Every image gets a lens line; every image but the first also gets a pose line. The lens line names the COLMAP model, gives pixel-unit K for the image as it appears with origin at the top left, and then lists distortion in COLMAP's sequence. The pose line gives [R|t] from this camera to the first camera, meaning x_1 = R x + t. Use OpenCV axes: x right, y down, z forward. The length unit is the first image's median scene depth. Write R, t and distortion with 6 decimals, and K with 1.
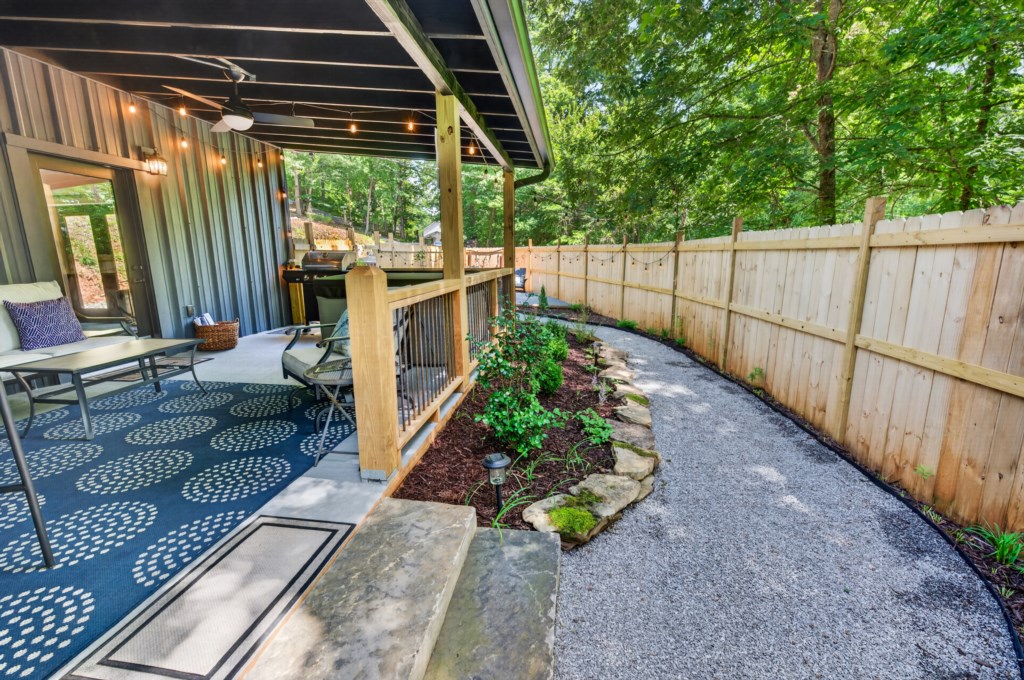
lens RADIAL K [[444.0, 0, 511.6], [0, 444.0, 335.4], [0, 0, 1]] dist [-0.001056, 0.000130]
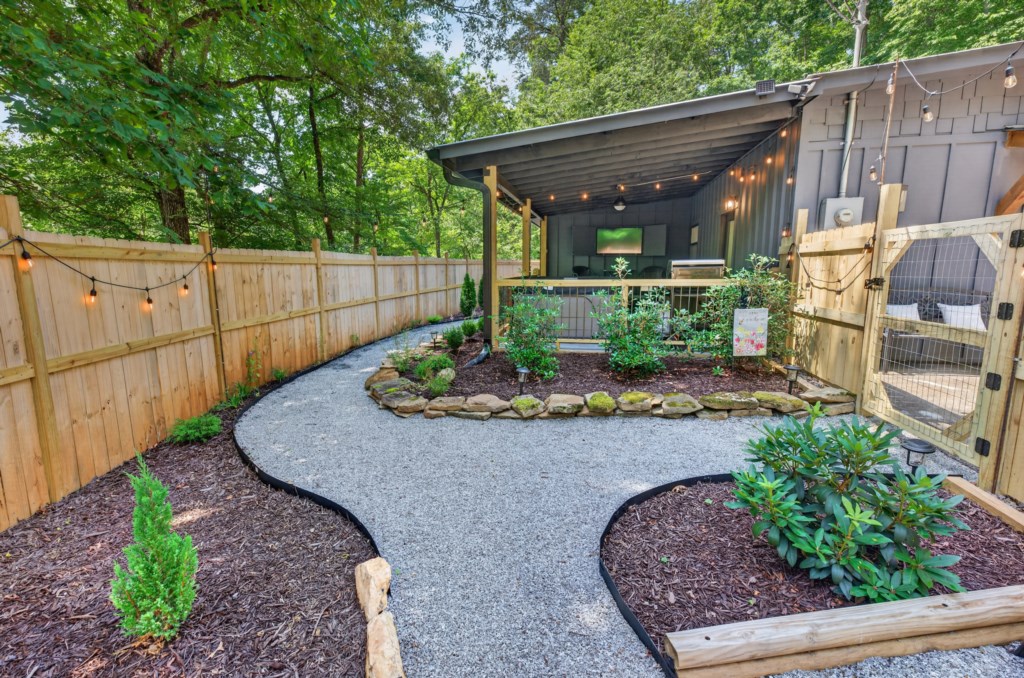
lens RADIAL K [[460.7, 0, 501.2], [0, 460.7, 337.3], [0, 0, 1]] dist [-0.000755, 0.001577]
pose [[-0.997583, 0.002106, 0.069458, -0.022893], [0.024552, 0.945757, 0.323946, -0.090503], [-0.065008, 0.324868, -0.943522, 0.503354]]
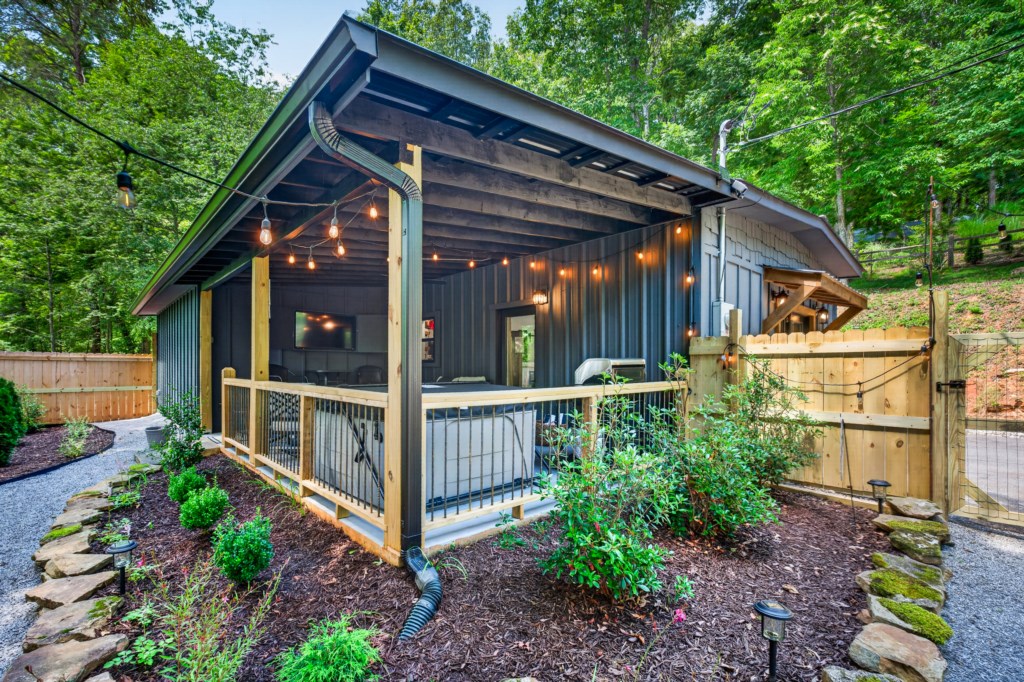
lens RADIAL K [[457.1, 0, 497.0], [0, 457.1, 368.8], [0, 0, 1]] dist [-0.001090, 0.000558]
pose [[-0.645000, 0.010202, -0.764115, 0.065530], [-0.134989, 0.982666, 0.127066, -0.062939], [0.752166, 0.185105, -0.632442, 0.347063]]
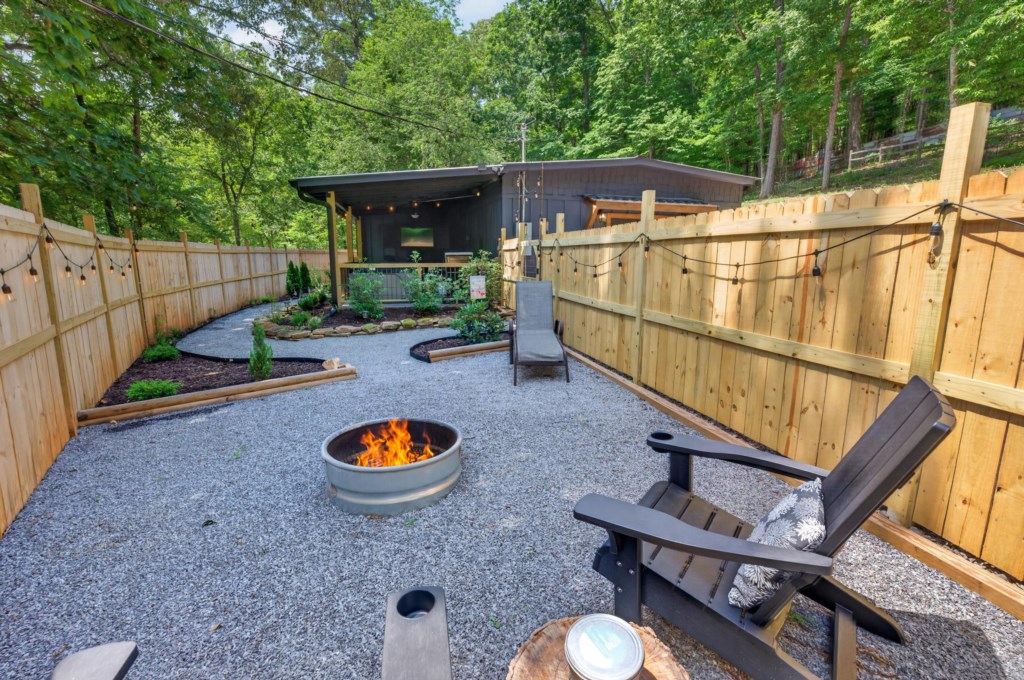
lens RADIAL K [[460.0, 0, 513.5], [0, 460.0, 338.3], [0, 0, 1]] dist [-0.001563, -0.000364]
pose [[-0.933031, 0.066027, -0.353685, -0.000384], [-0.061632, 0.939157, 0.337912, -0.119511], [0.354477, 0.337081, -0.872194, 0.665975]]
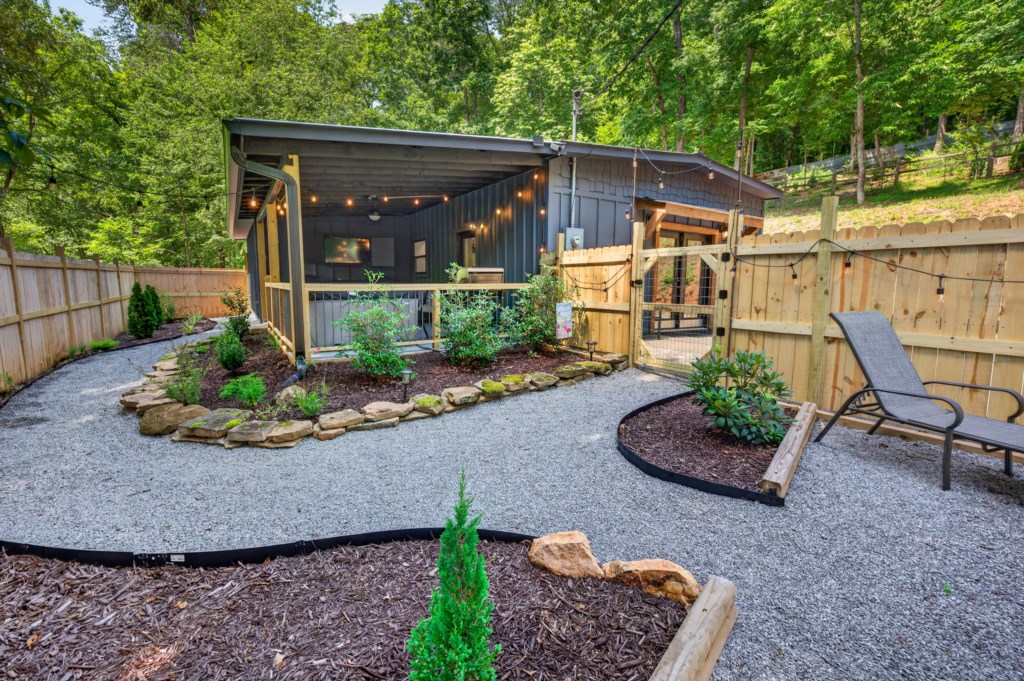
lens RADIAL K [[447.8, 0, 515.0], [0, 447.8, 339.8], [0, 0, 1]] dist [-0.000923, -0.000101]
pose [[-0.762020, 0.085519, -0.641881, 0.057415], [-0.115636, 0.957337, 0.264827, -0.082502], [0.637145, 0.276028, -0.719622, 0.485463]]
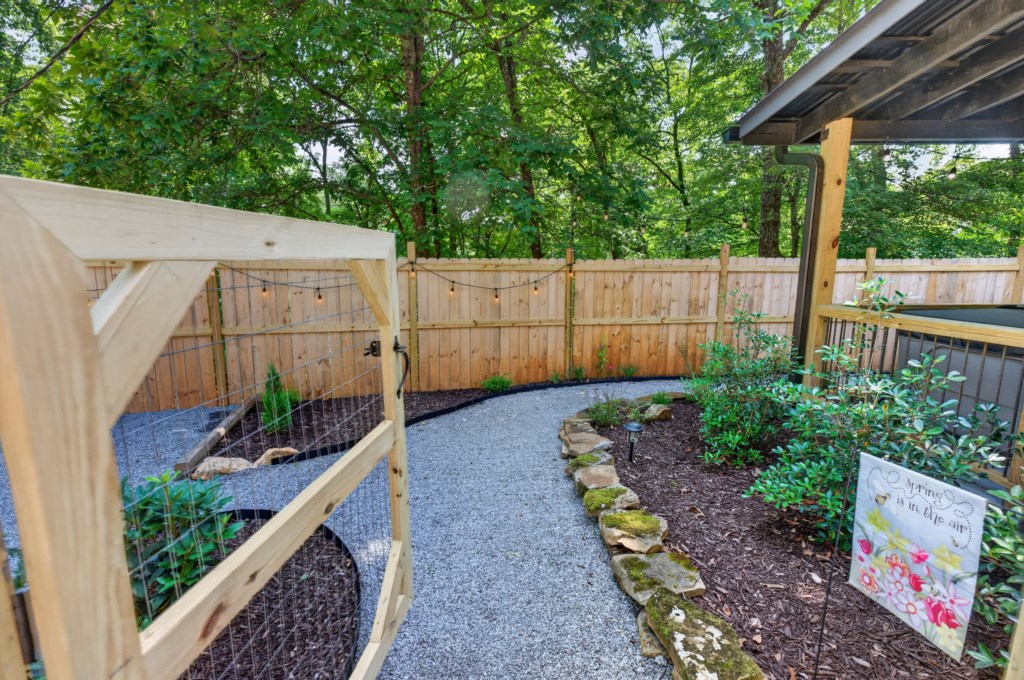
lens RADIAL K [[460.7, 0, 501.2], [0, 460.7, 338.3], [0, 0, 1]] dist [-0.000755, 0.001577]
pose [[-0.129488, -0.149060, 0.980313, -0.138853], [0.177161, 0.969252, 0.170779, -0.074503], [-0.975626, 0.195787, -0.099099, 0.385471]]
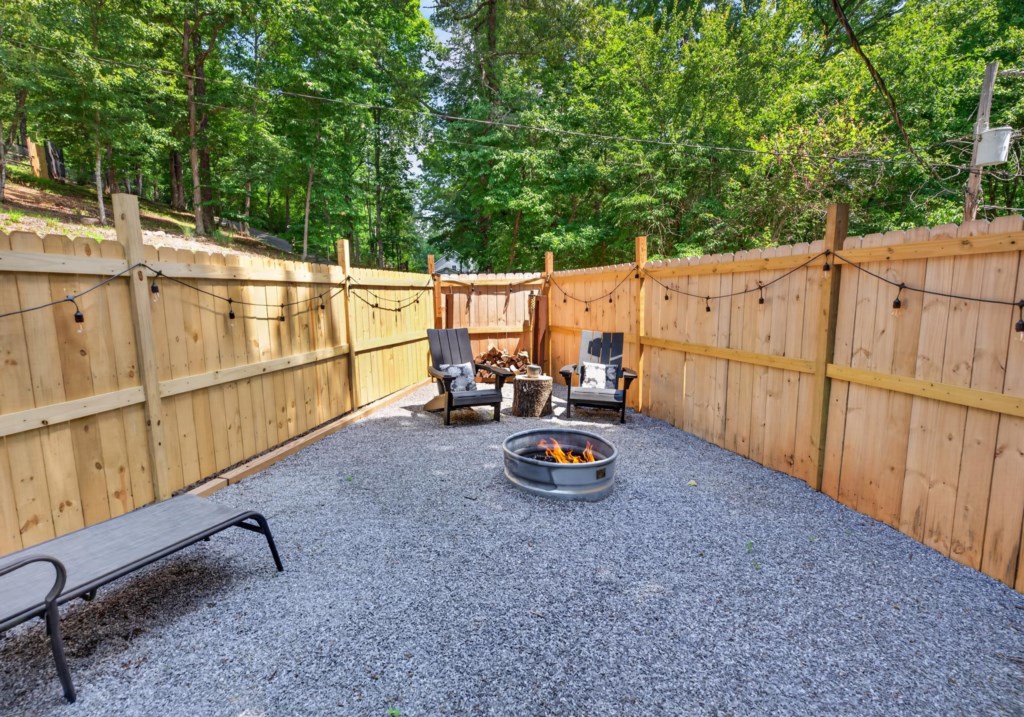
lens RADIAL K [[492.2, 0, 471.8], [0, 492.2, 358.2], [0, 0, 1]] dist [-0.004497, 0.000154]
pose [[0.991114, 0.003439, -0.132972, -0.016919], [-0.010422, 0.998600, -0.051859, -0.076303], [0.132608, 0.052784, 0.989762, 0.429105]]
